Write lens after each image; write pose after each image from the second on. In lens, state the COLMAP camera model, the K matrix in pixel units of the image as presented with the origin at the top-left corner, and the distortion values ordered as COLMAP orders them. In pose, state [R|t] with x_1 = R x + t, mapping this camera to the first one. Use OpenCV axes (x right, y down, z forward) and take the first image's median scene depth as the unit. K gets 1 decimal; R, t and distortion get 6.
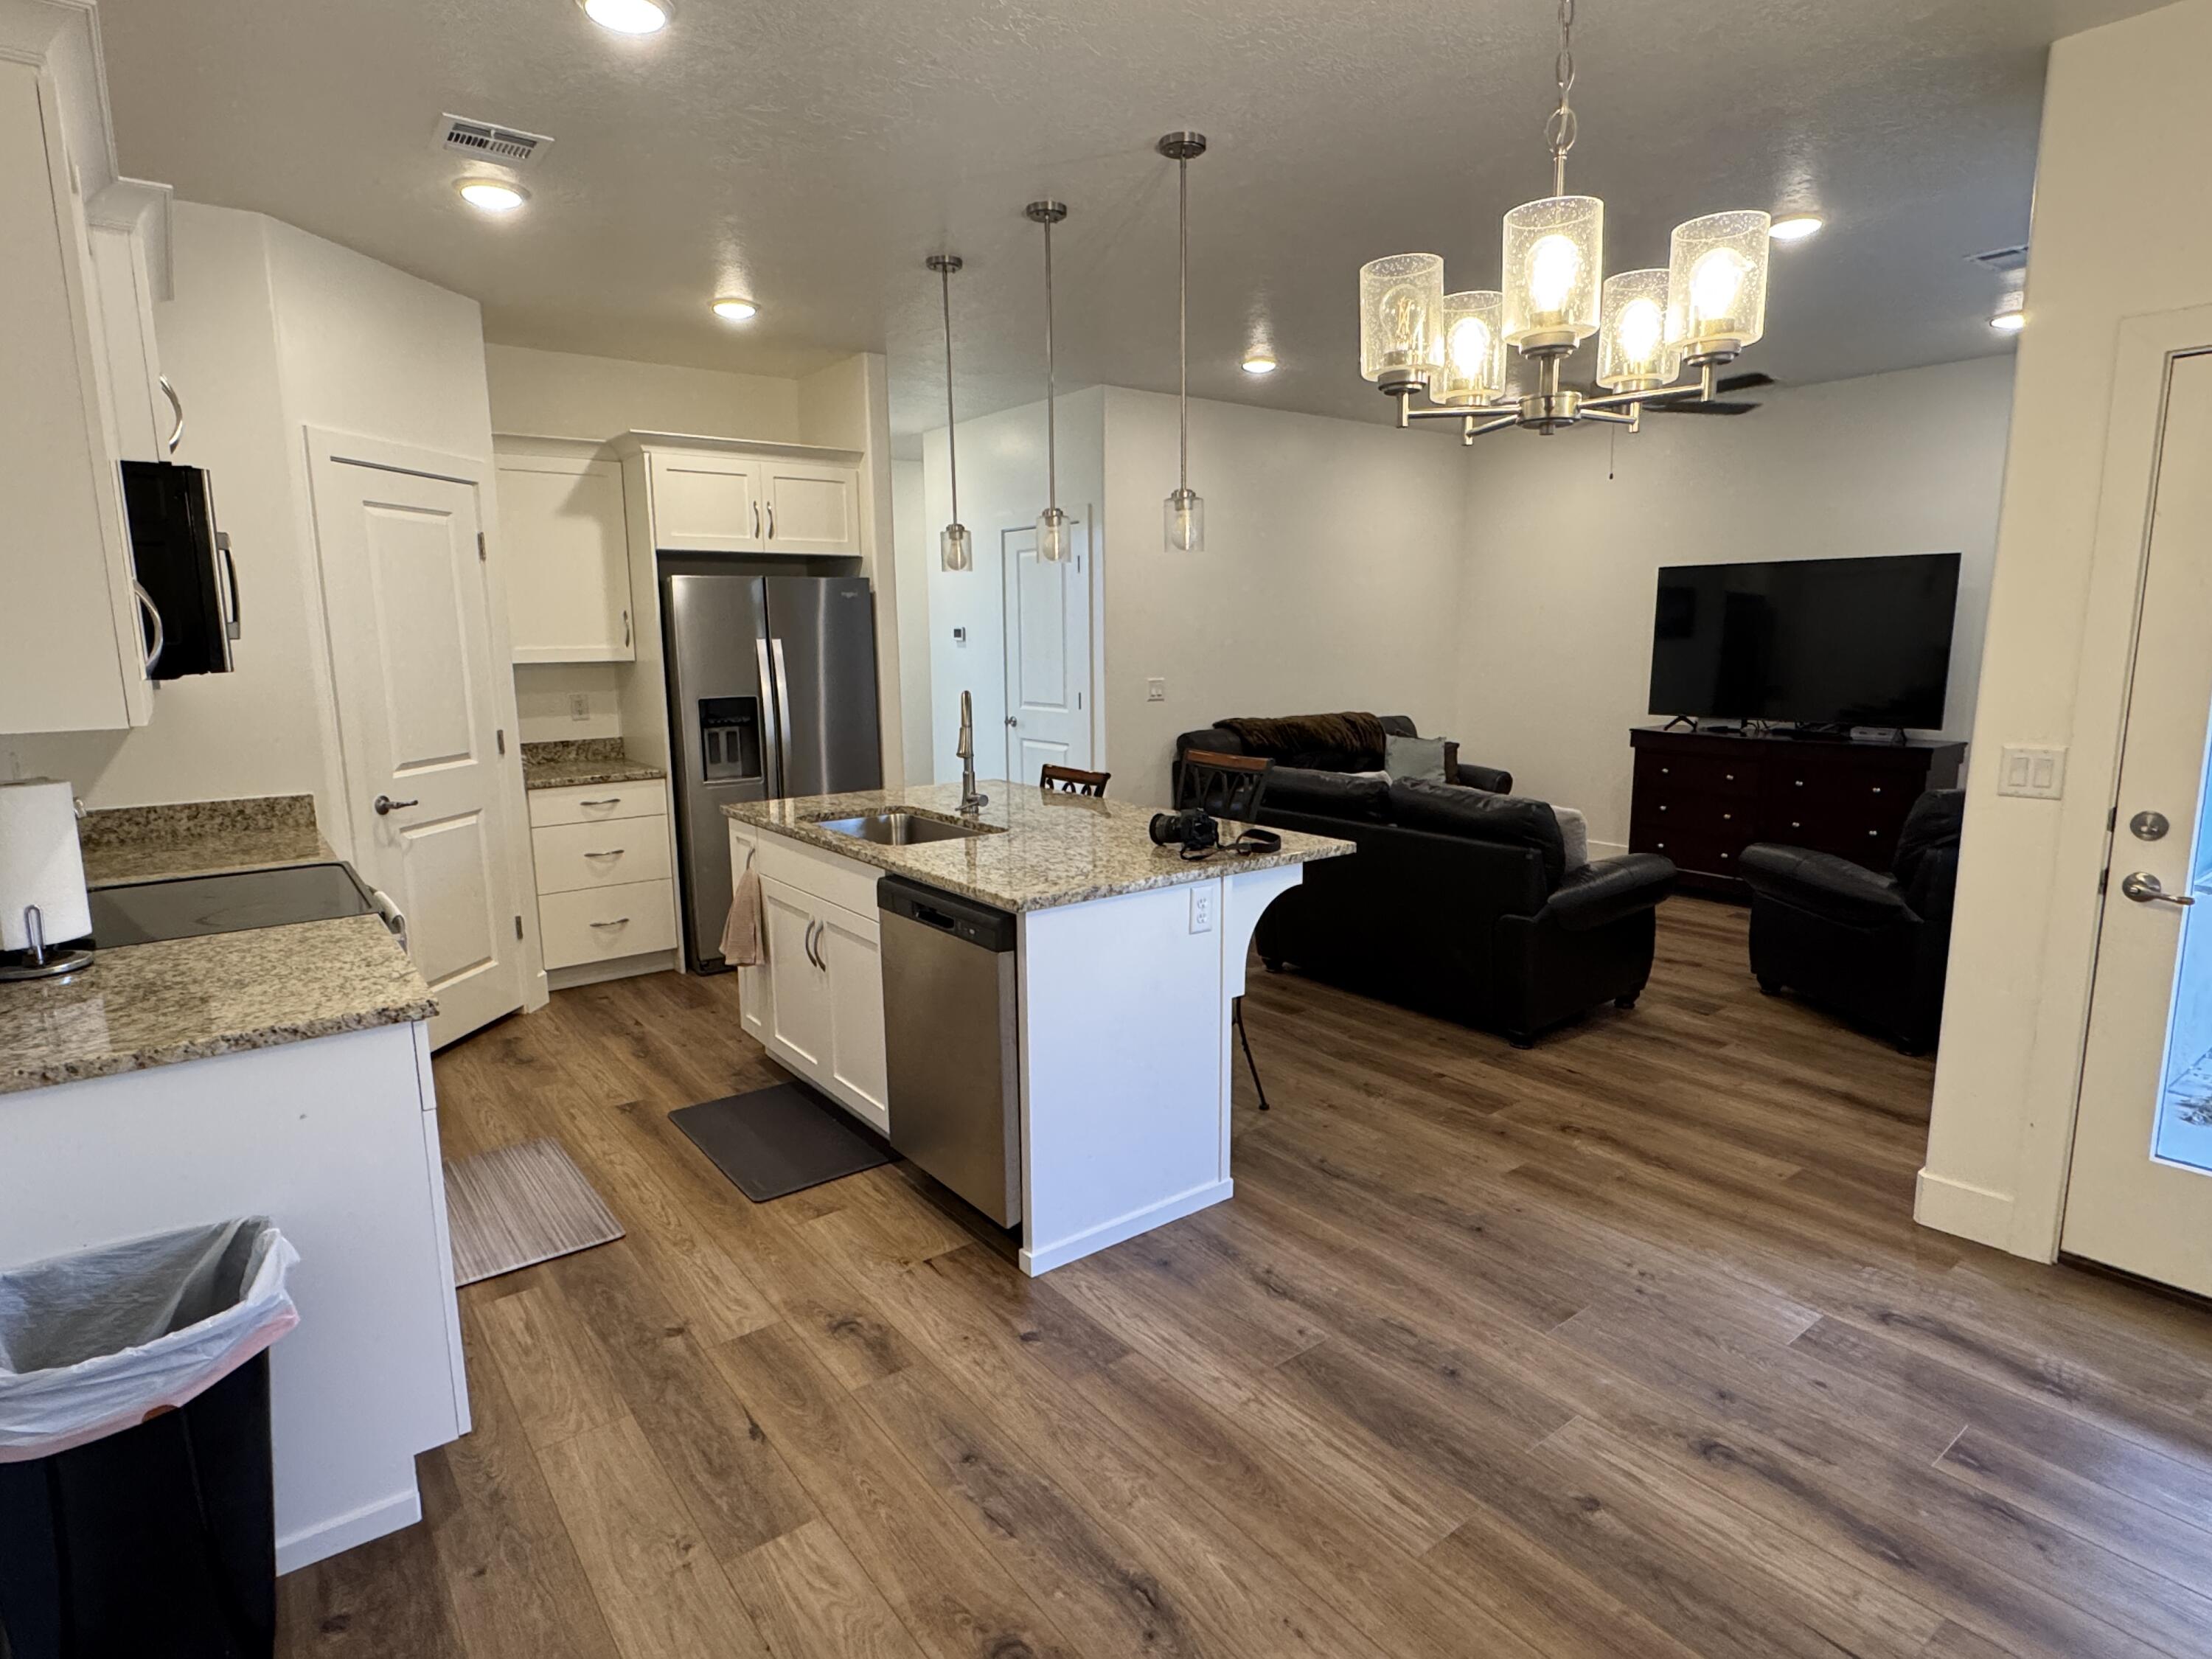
lens RADIAL K [[1191.5, 0, 1102.9], [0, 1191.5, 837.5], [0, 0, 1]] dist [-0.007042, 0.002288]
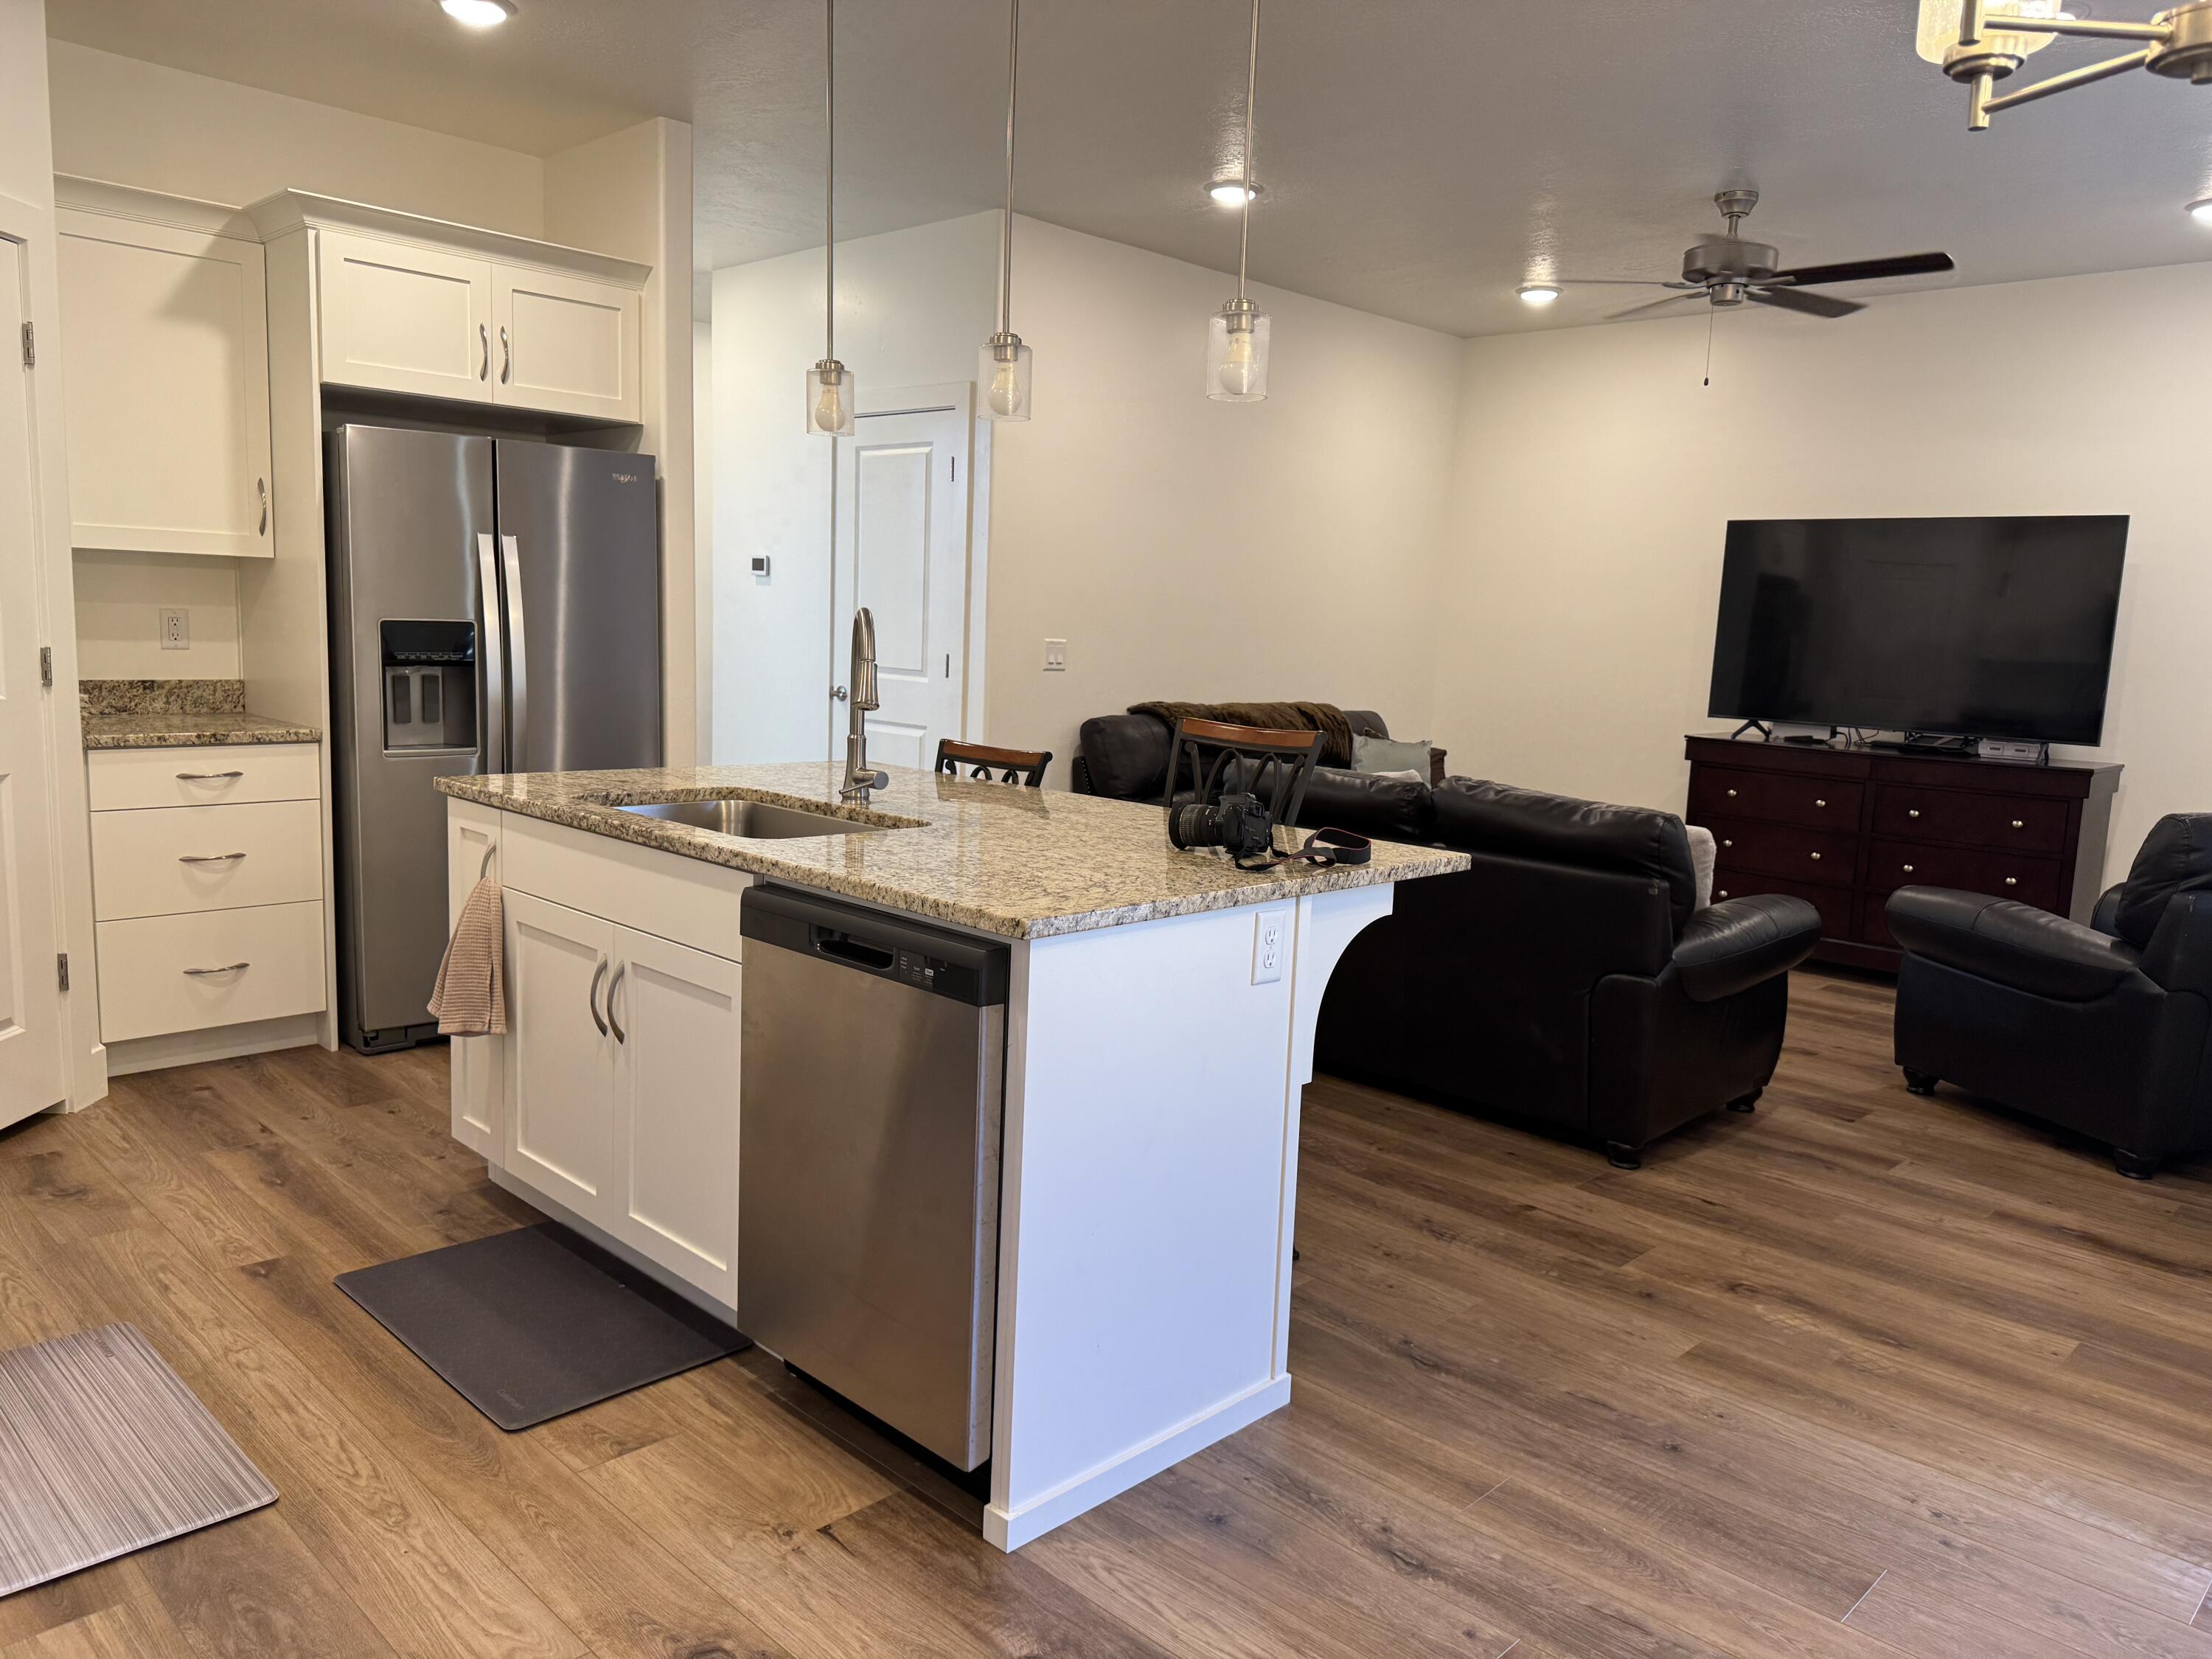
lens RADIAL K [[1567.1, 0, 1103.5], [0, 1567.1, 844.1], [0, 0, 1]] dist [0.046406, -0.062596]
pose [[0.988881, 0.028929, 0.145870, -0.089514], [-0.024945, 0.999266, -0.029071, 0.021799], [-0.146604, 0.025109, 0.988877, 0.126346]]
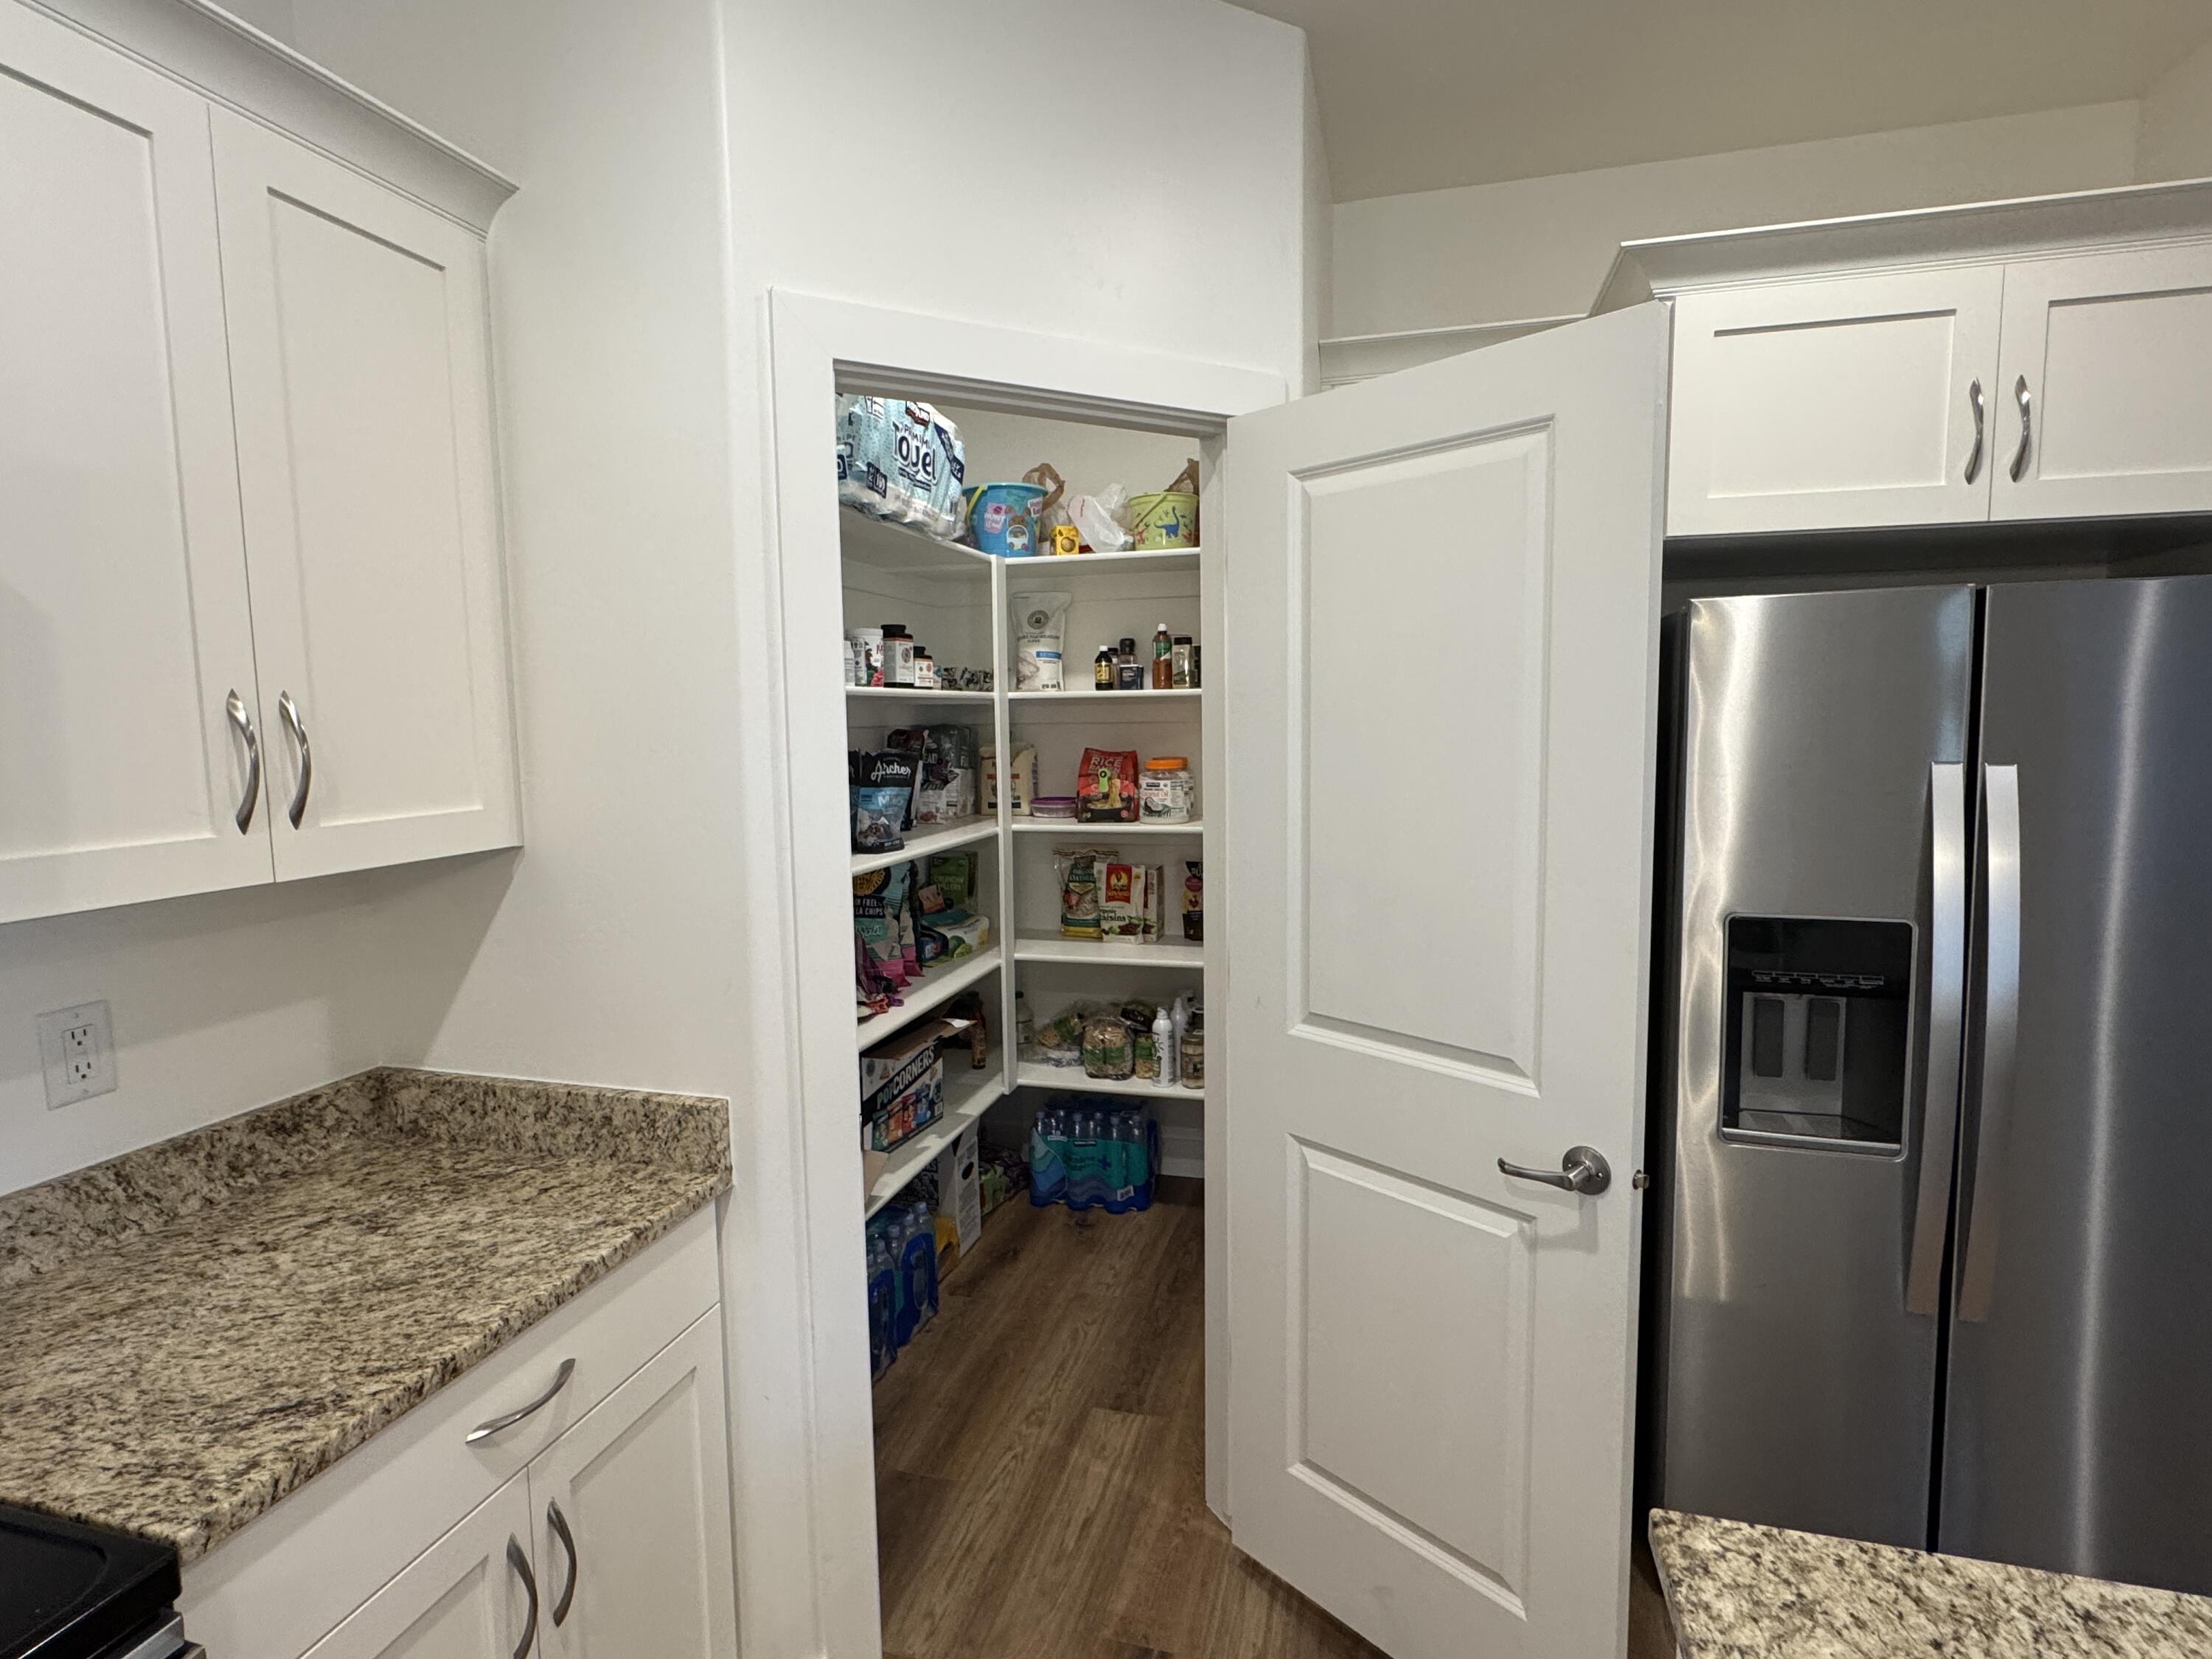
lens RADIAL K [[1108.1, 0, 1092.7], [0, 1108.1, 826.9], [0, 0, 1]] dist [-0.018665, 0.000512]
pose [[0.599540, 0.079939, -0.796342, -0.216909], [-0.130454, 0.991453, 0.001310, -0.139893], [0.789641, 0.103101, 0.604845, 0.732490]]
